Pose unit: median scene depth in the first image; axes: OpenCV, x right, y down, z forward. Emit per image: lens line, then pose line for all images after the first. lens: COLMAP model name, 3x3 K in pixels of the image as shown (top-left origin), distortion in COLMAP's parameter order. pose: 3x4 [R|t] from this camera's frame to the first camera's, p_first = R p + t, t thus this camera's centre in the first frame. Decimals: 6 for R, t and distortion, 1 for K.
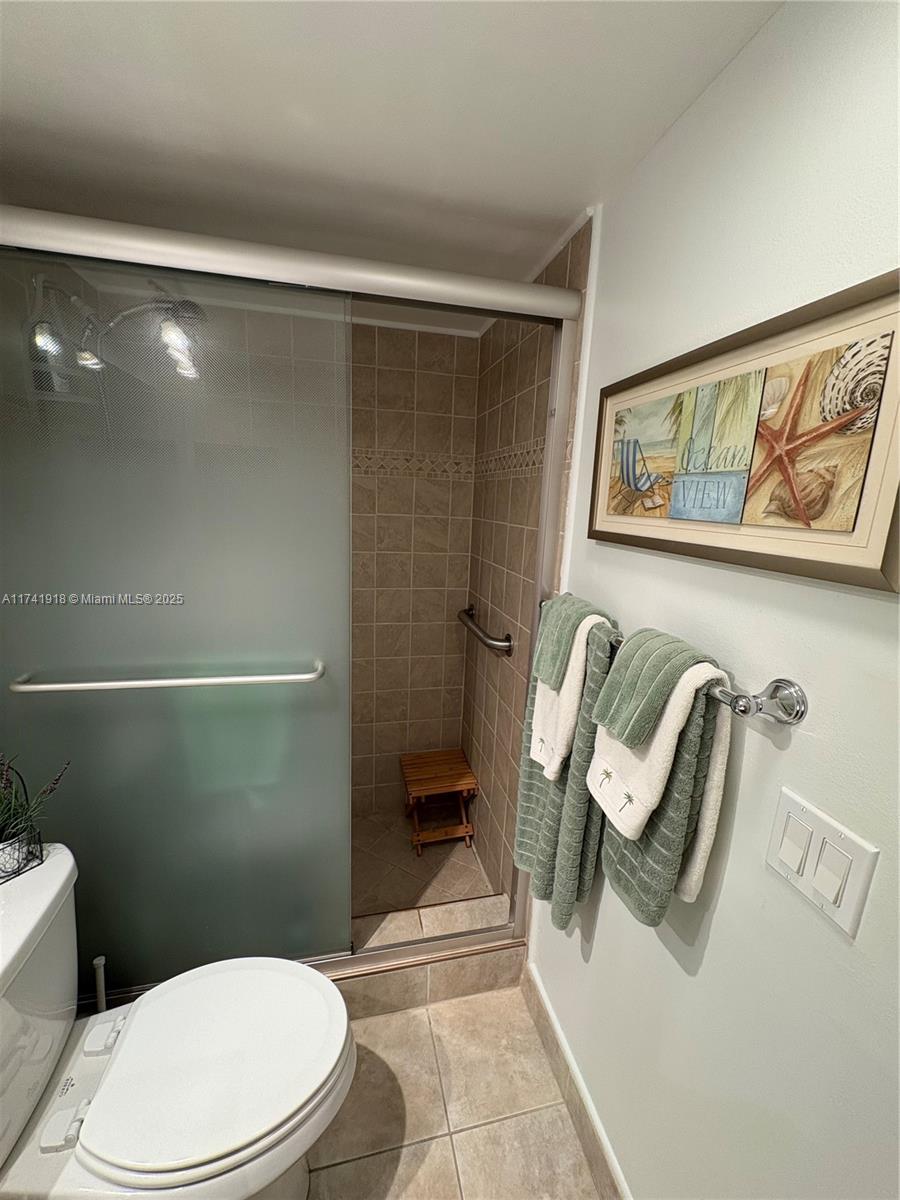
lens RADIAL K [[483.5, 0, 449.7], [0, 483.5, 604.6], [0, 0, 1]] dist [0.000067, 0.000015]
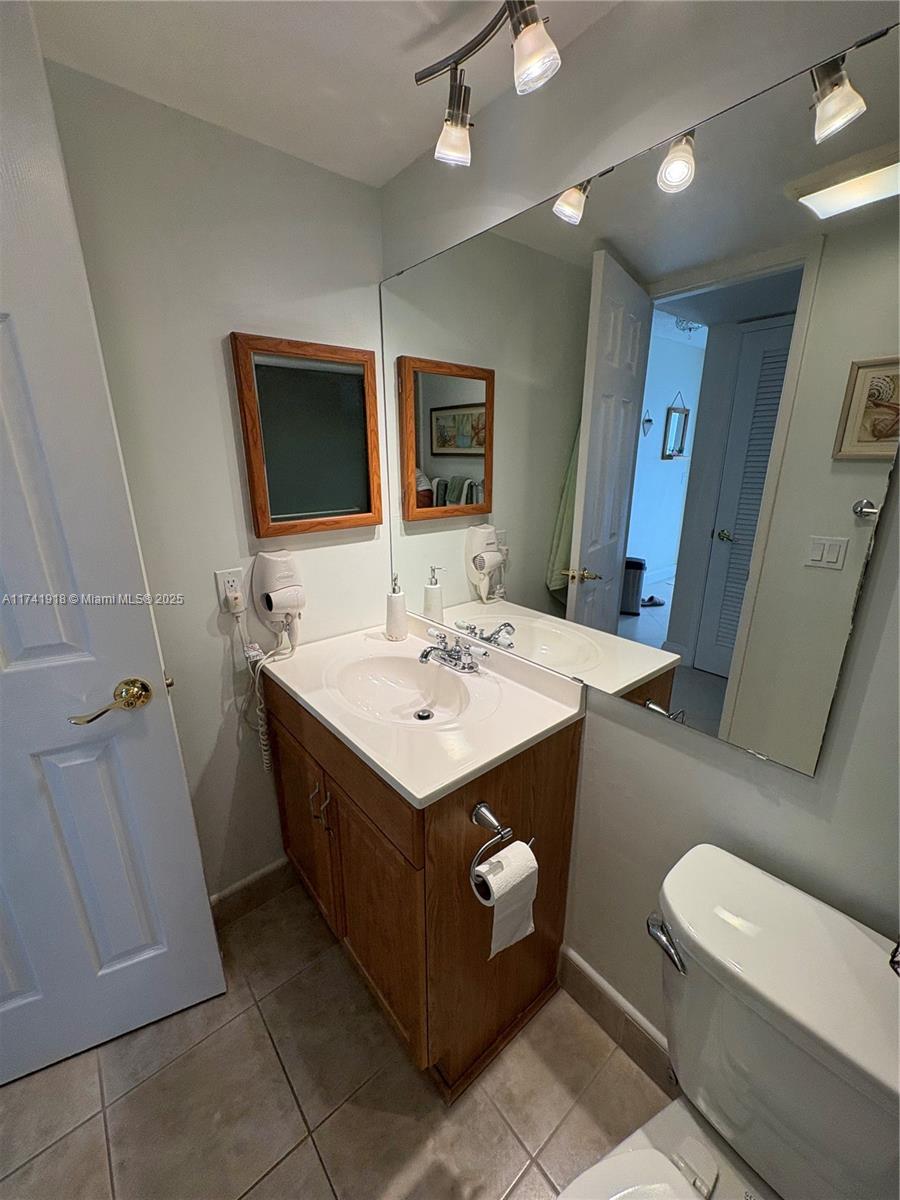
lens RADIAL K [[483.5, 0, 450.1], [0, 483.5, 599.5], [0, 0, 1]] dist [0.000067, 0.000015]
pose [[0.888555, -0.179453, 0.422216, -1.488594], [0.138644, 0.982328, 0.125737, 0.542783], [-0.437318, -0.053187, 0.897733, -2.604284]]
